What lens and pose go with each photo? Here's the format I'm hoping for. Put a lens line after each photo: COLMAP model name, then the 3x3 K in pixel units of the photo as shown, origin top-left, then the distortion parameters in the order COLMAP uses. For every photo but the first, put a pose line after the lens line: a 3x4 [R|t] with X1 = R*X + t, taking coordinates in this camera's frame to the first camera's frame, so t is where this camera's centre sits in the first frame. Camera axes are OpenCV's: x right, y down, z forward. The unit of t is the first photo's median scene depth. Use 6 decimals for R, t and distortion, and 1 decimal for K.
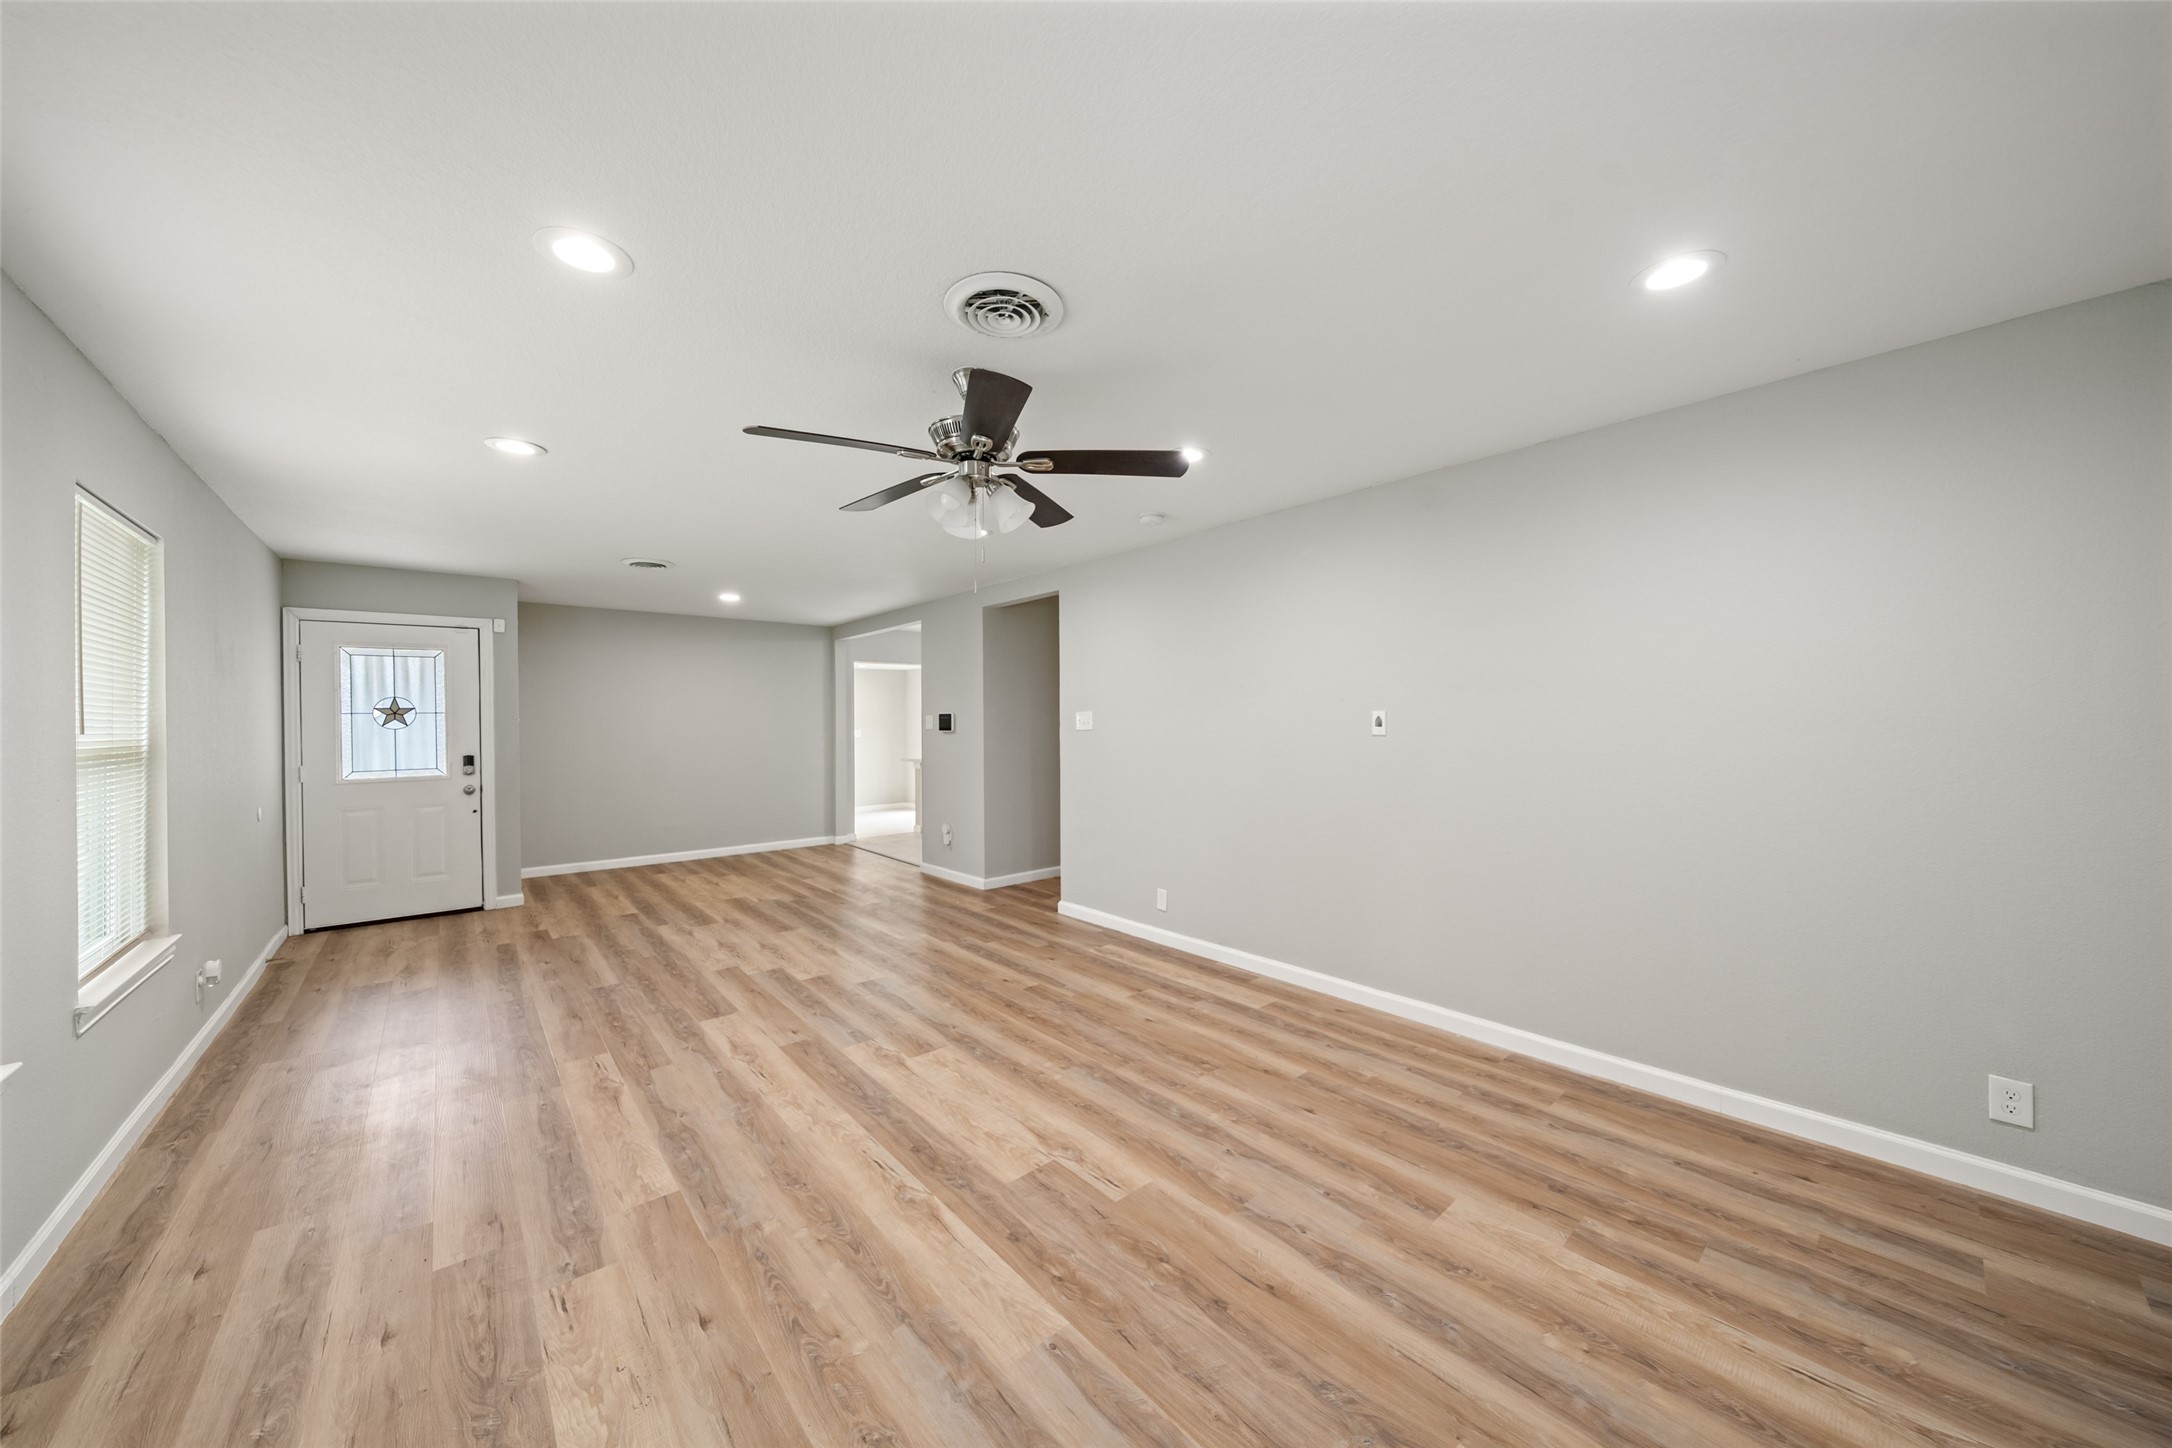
lens RADIAL K [[747.2, 0, 1088.4], [0, 747.2, 724.2], [0, 0, 1]] dist [-0.006675, -0.000174]
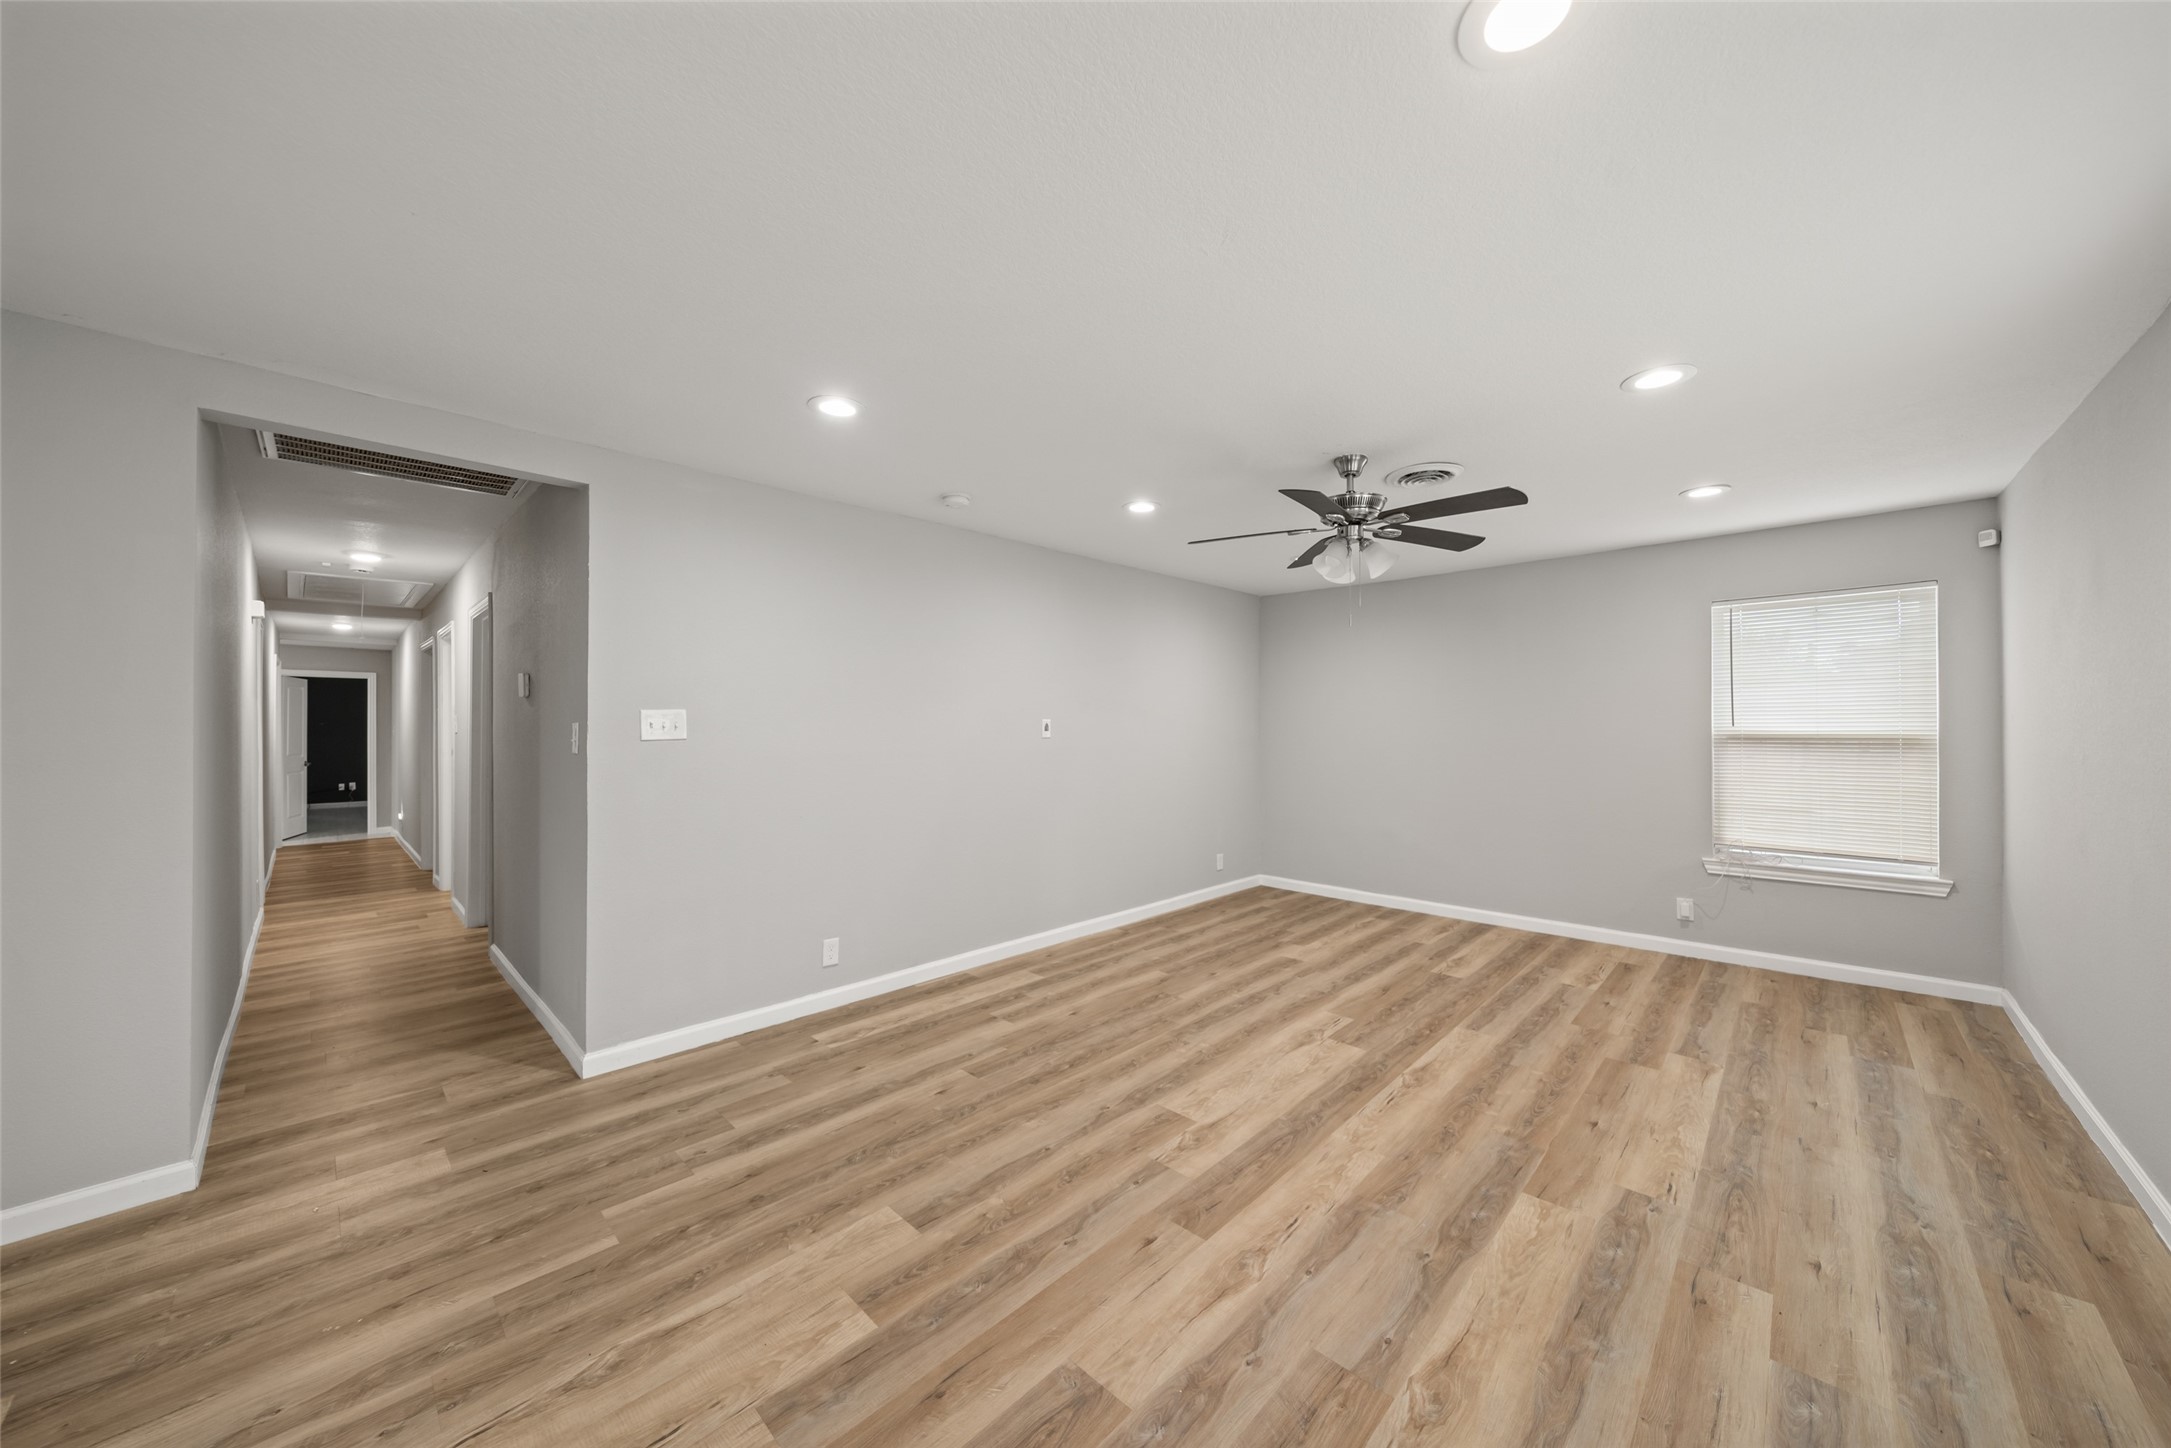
lens RADIAL K [[746.8, 0, 1096.4], [0, 746.8, 724.1], [0, 0, 1]] dist [-0.006675, -0.000174]
pose [[-0.091908, 0.009301, 0.995724, -1.155084], [0.005006, 0.999948, -0.008878, 0.004081], [-0.995755, 0.004168, -0.091950, 1.280497]]
